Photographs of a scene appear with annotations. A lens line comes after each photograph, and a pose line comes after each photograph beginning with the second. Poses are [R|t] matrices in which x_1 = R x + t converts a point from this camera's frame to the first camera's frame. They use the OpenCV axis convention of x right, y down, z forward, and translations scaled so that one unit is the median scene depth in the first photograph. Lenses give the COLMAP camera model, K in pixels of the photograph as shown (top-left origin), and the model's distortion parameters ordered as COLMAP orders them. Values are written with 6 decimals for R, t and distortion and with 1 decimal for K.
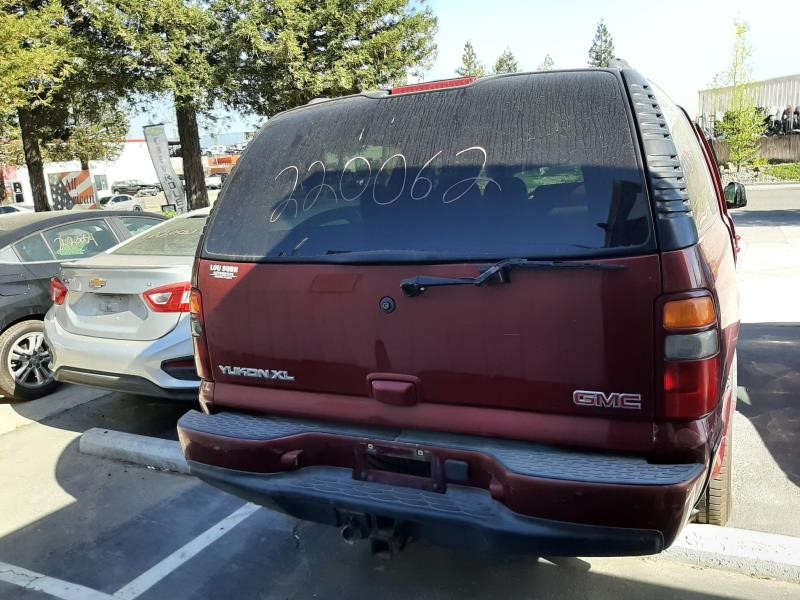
lens RADIAL K [[685.4, 0, 400.0], [0, 685.4, 300.0], [0, 0, 1]] dist [0.110938, -0.200934]
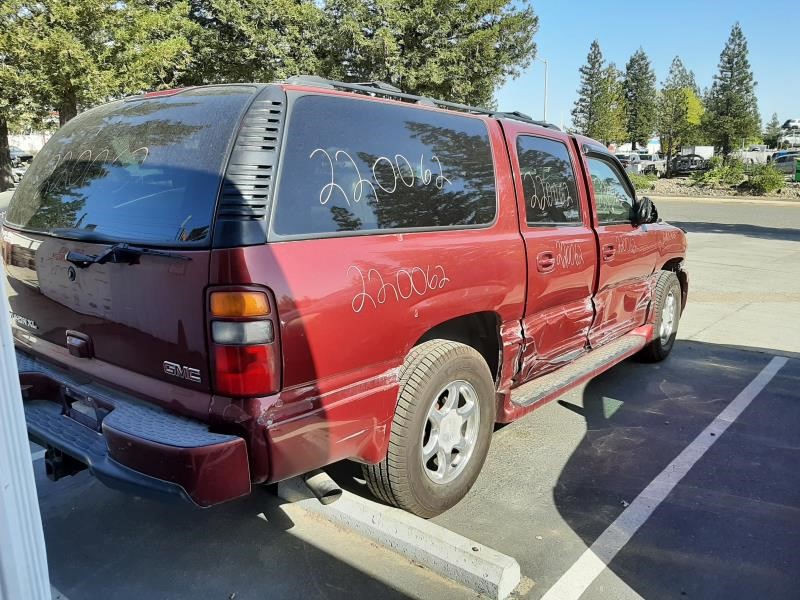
lens RADIAL K [[651.8, 0, 400.0], [0, 651.8, 300.0], [0, 0, 1]] dist [0.077886, -0.131416]
pose [[0.969585, 0.110693, -0.218295, 0.128164], [-0.105063, 0.993767, 0.037268, -0.007979], [0.221060, -0.013200, 0.975171, 0.000943]]
